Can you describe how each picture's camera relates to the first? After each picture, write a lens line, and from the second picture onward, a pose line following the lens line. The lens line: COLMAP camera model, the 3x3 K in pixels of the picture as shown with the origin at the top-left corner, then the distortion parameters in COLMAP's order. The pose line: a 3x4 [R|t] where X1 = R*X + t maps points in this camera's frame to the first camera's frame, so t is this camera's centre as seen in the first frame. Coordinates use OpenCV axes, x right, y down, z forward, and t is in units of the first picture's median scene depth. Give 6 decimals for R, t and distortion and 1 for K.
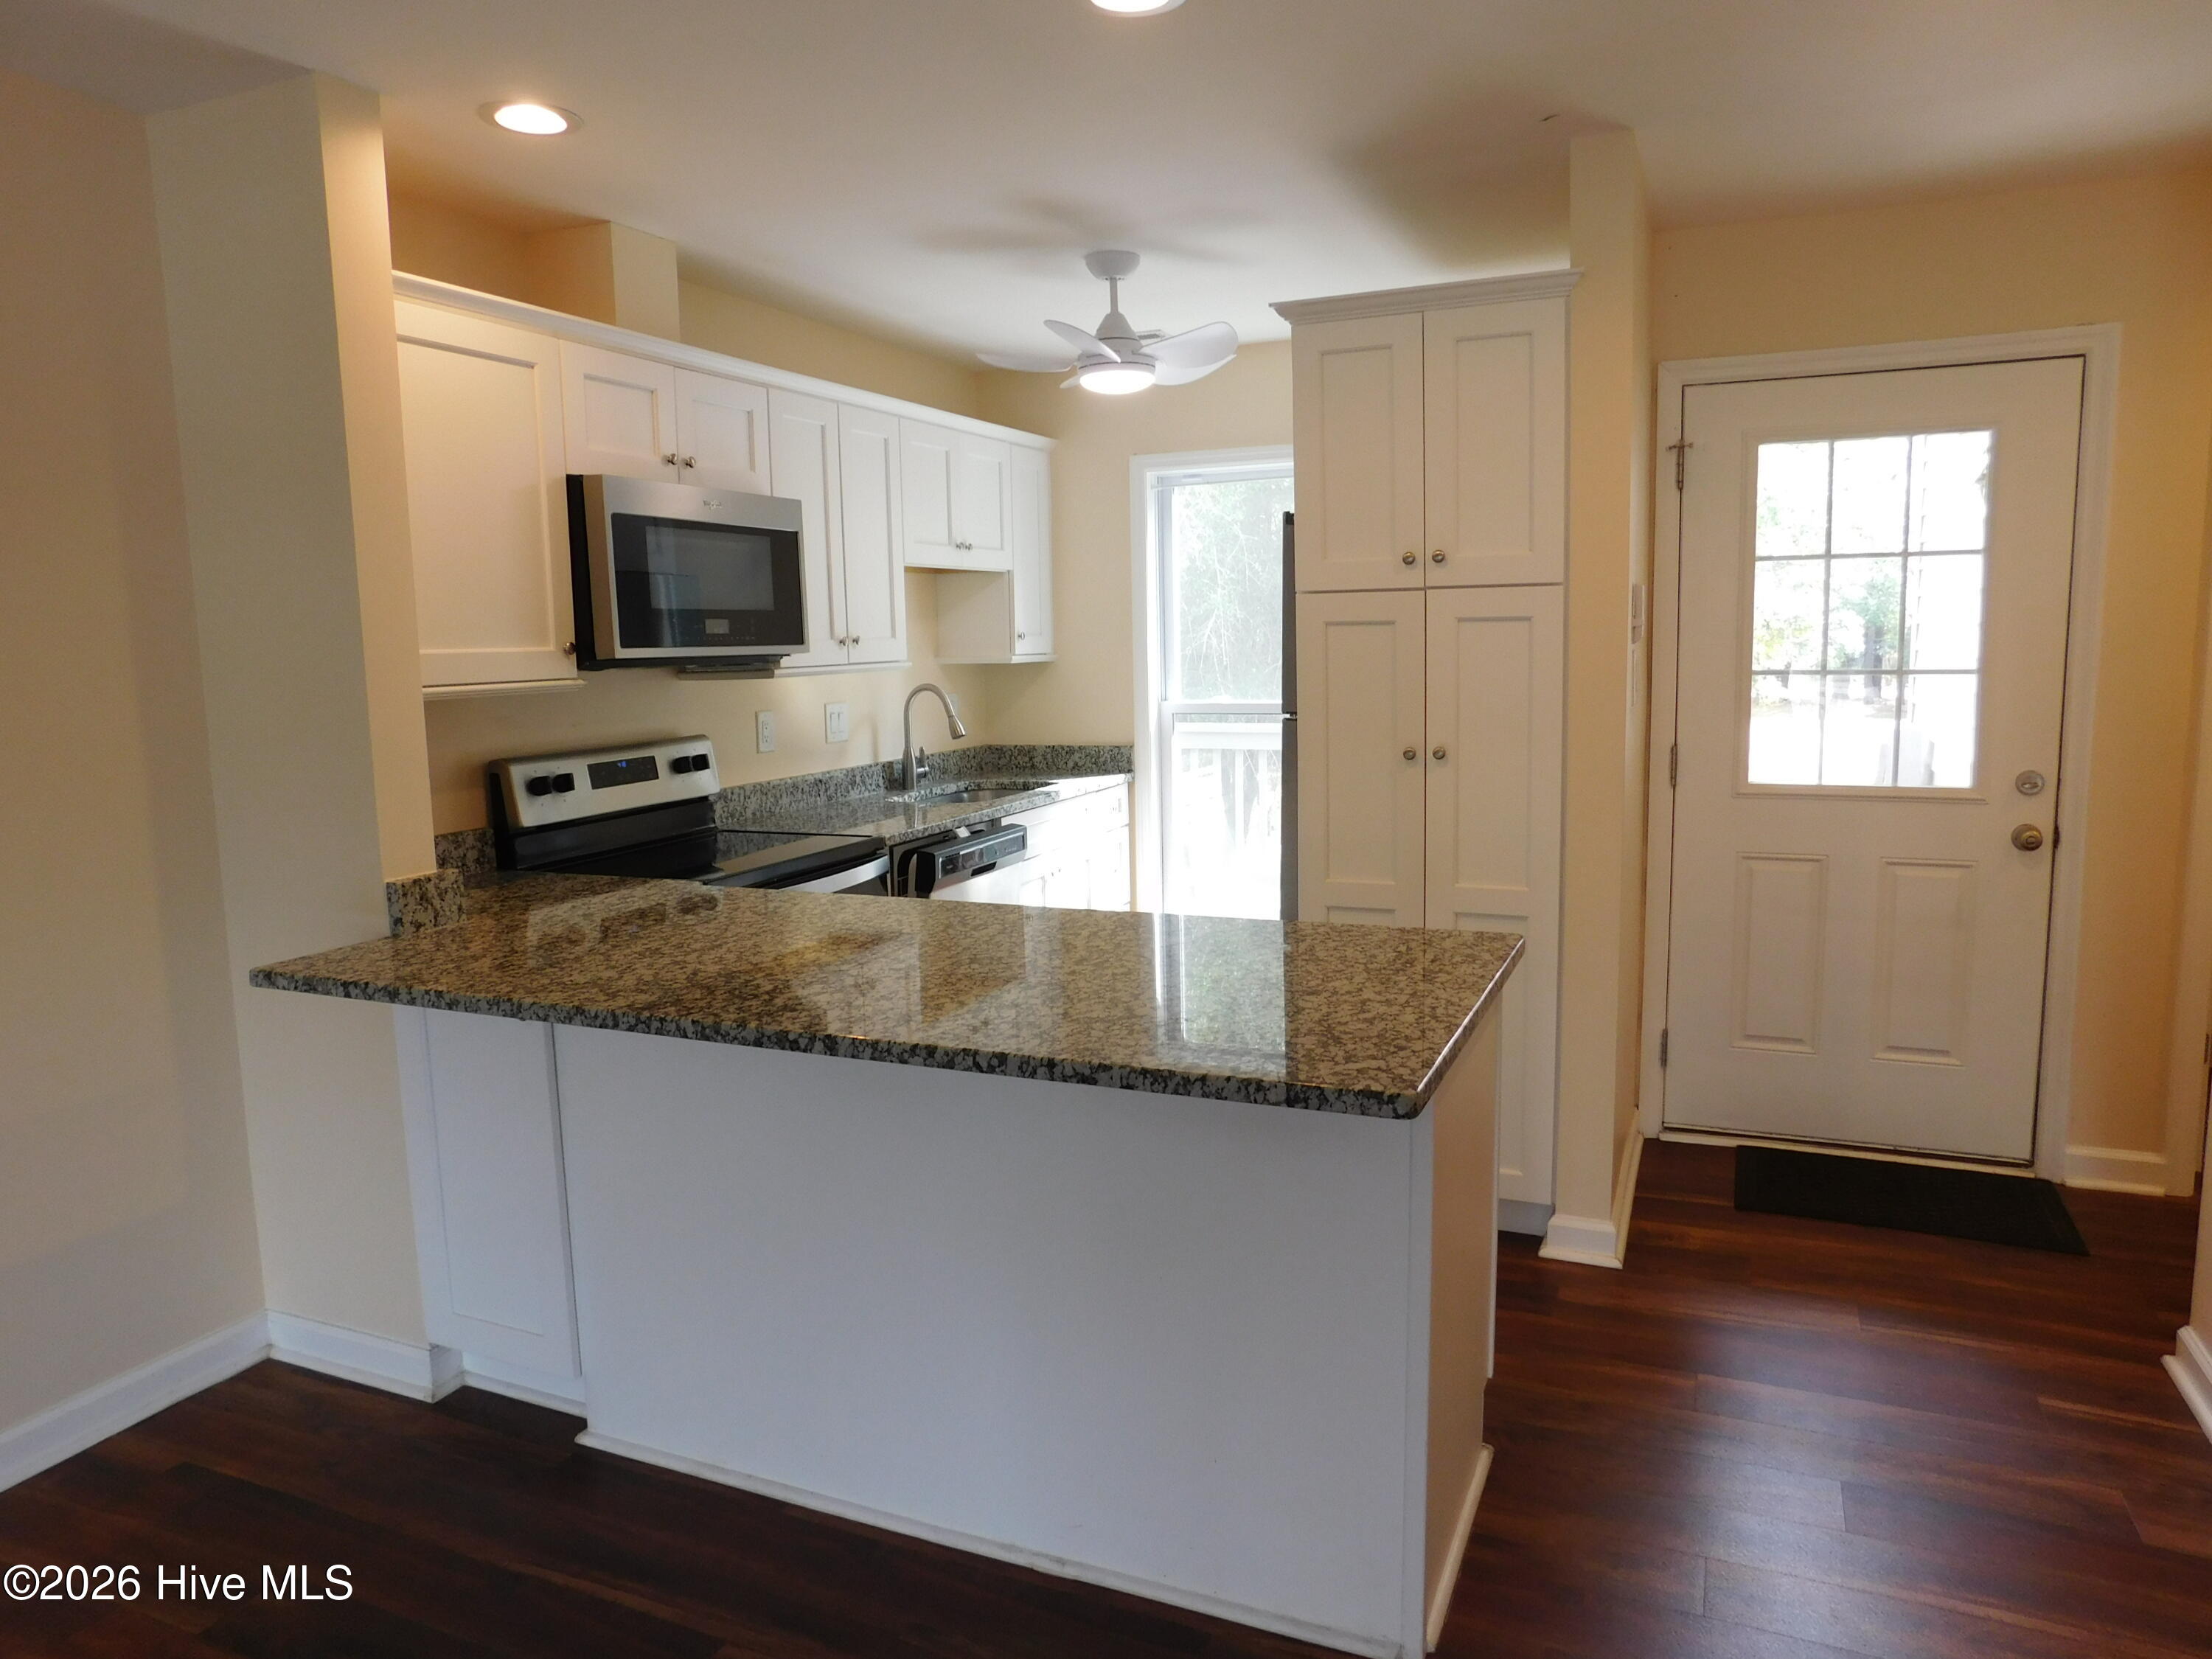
lens RADIAL K [[1454.5, 0, 1128.0], [0, 1454.5, 809.7], [0, 0, 1]] dist [-0.063968, 0.045228]
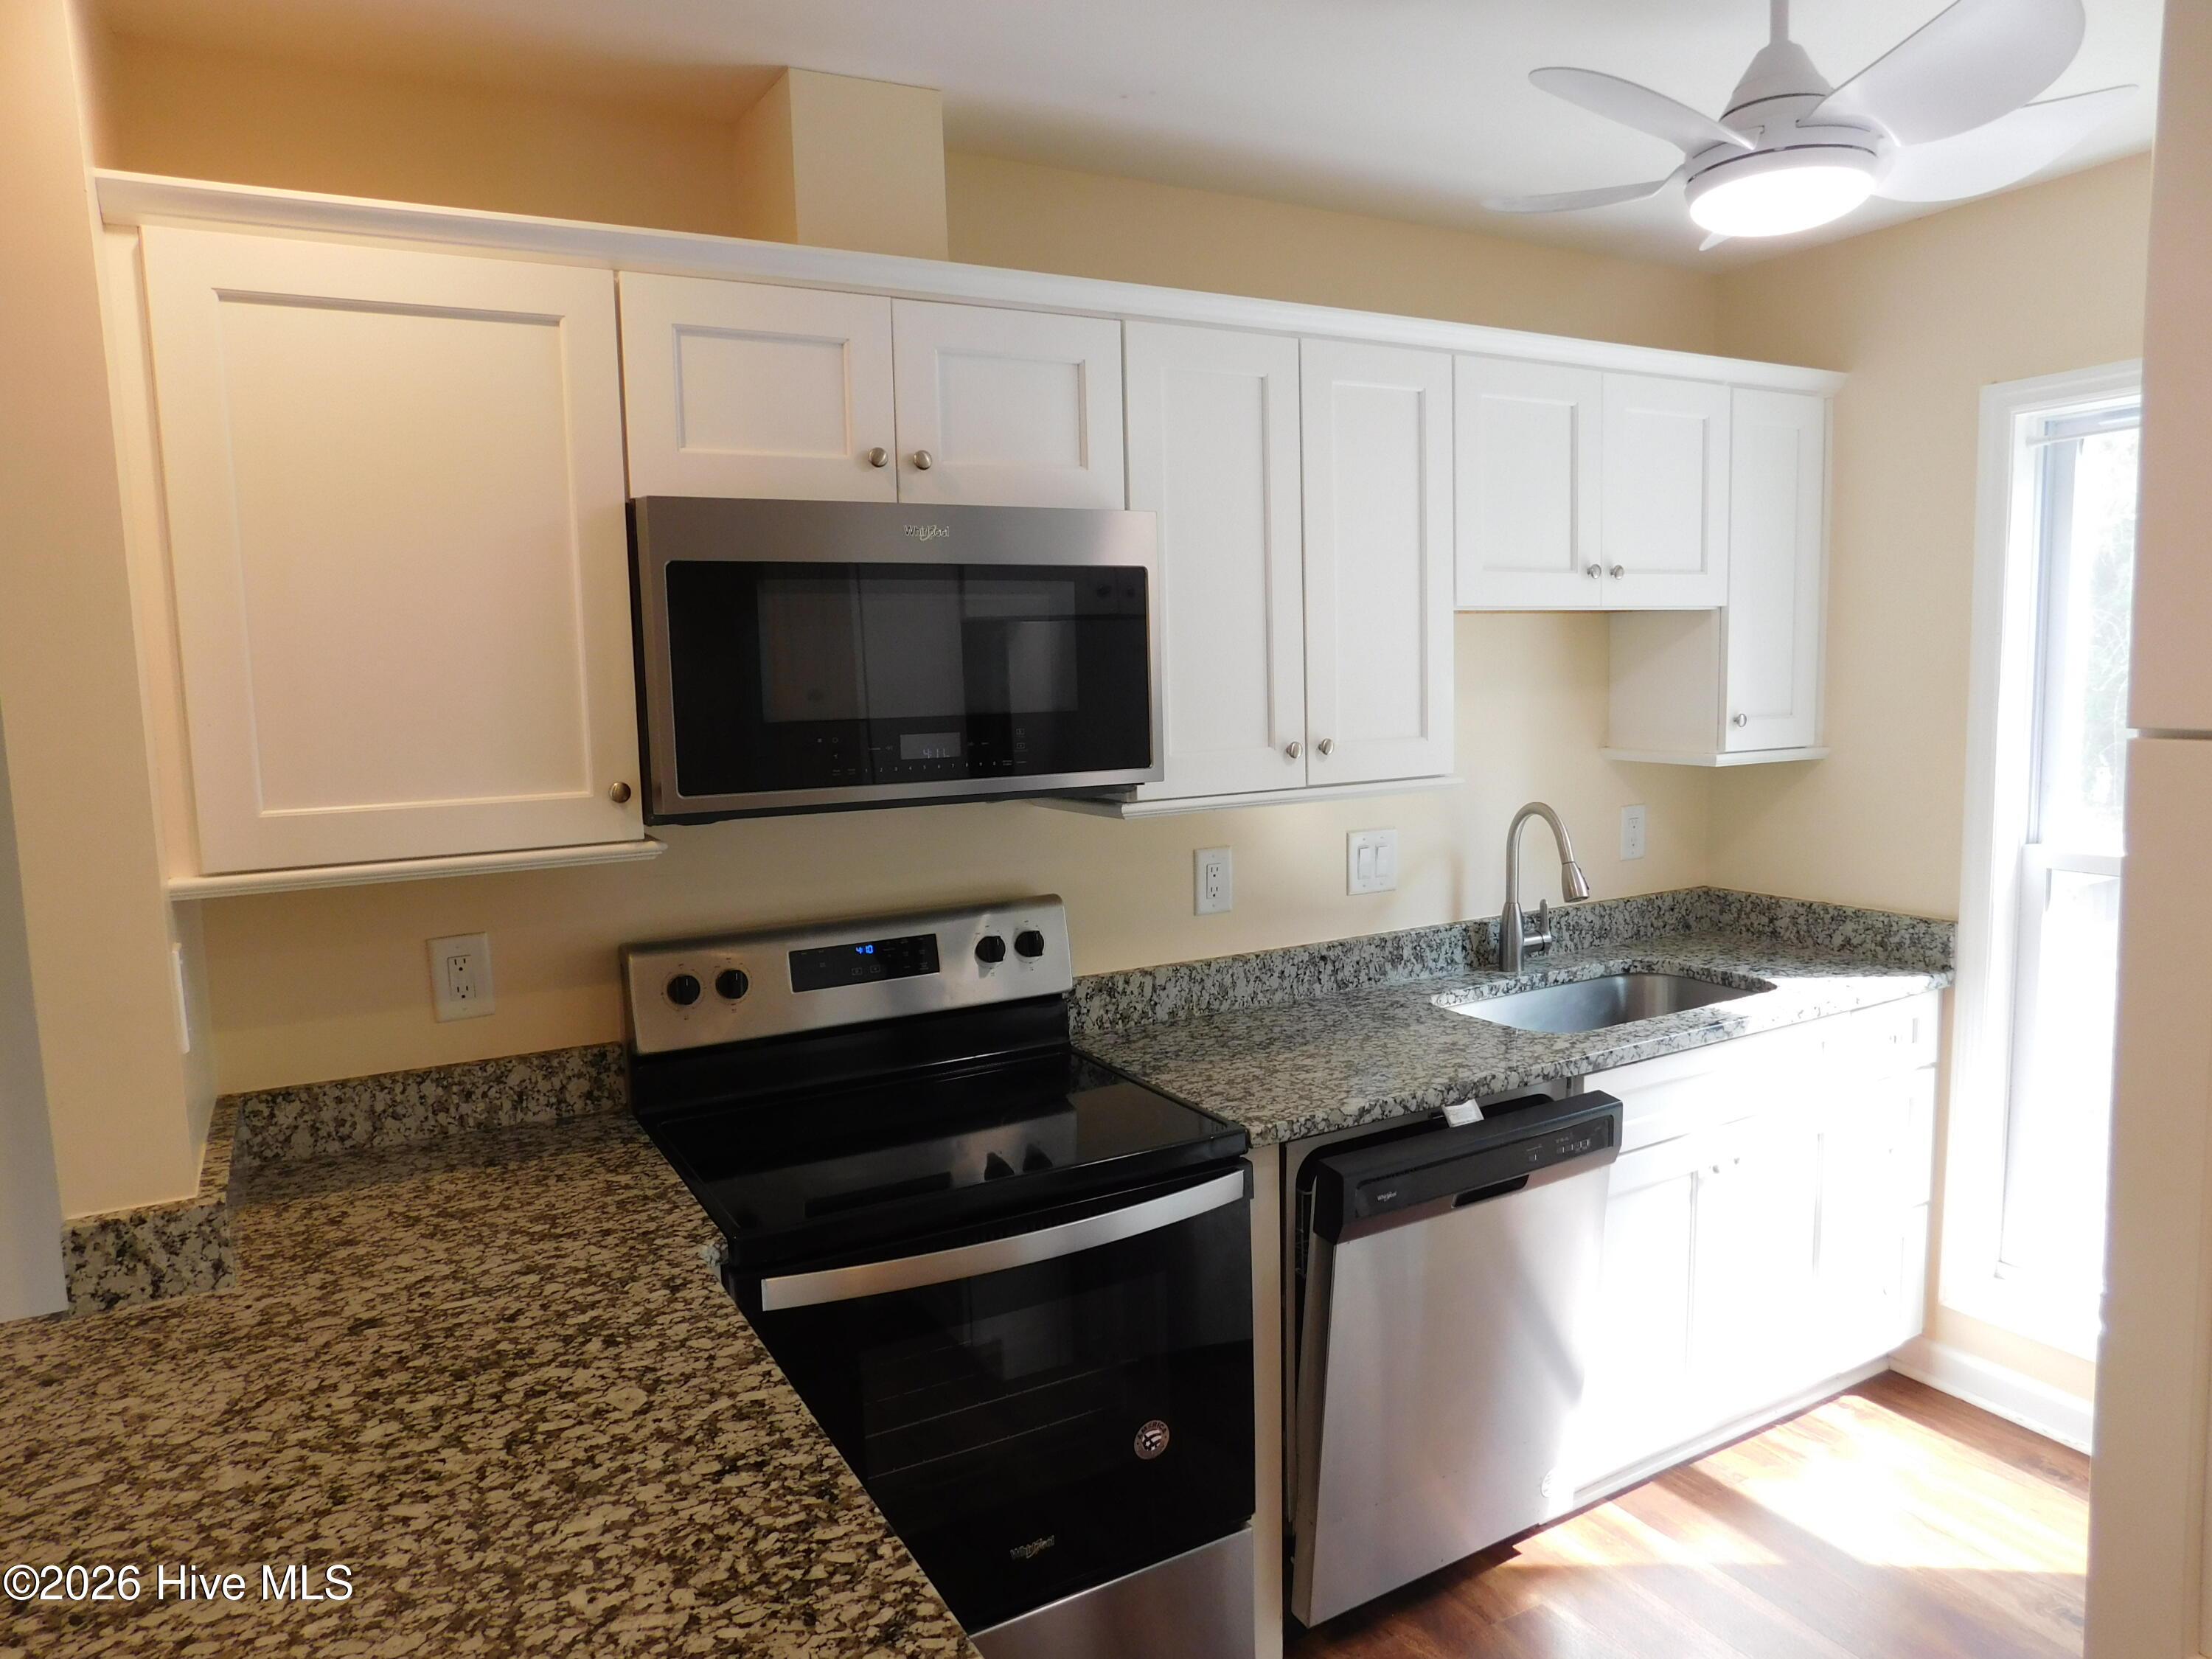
lens RADIAL K [[1454.5, 0, 1094.9], [0, 1454.5, 820.6], [0, 0, 1]] dist [-0.063968, 0.045228]
pose [[0.782037, 0.067083, -0.619611, 0.107883], [-0.065241, 0.997540, 0.025656, -0.100708], [0.619807, 0.020361, 0.784490, 0.512677]]
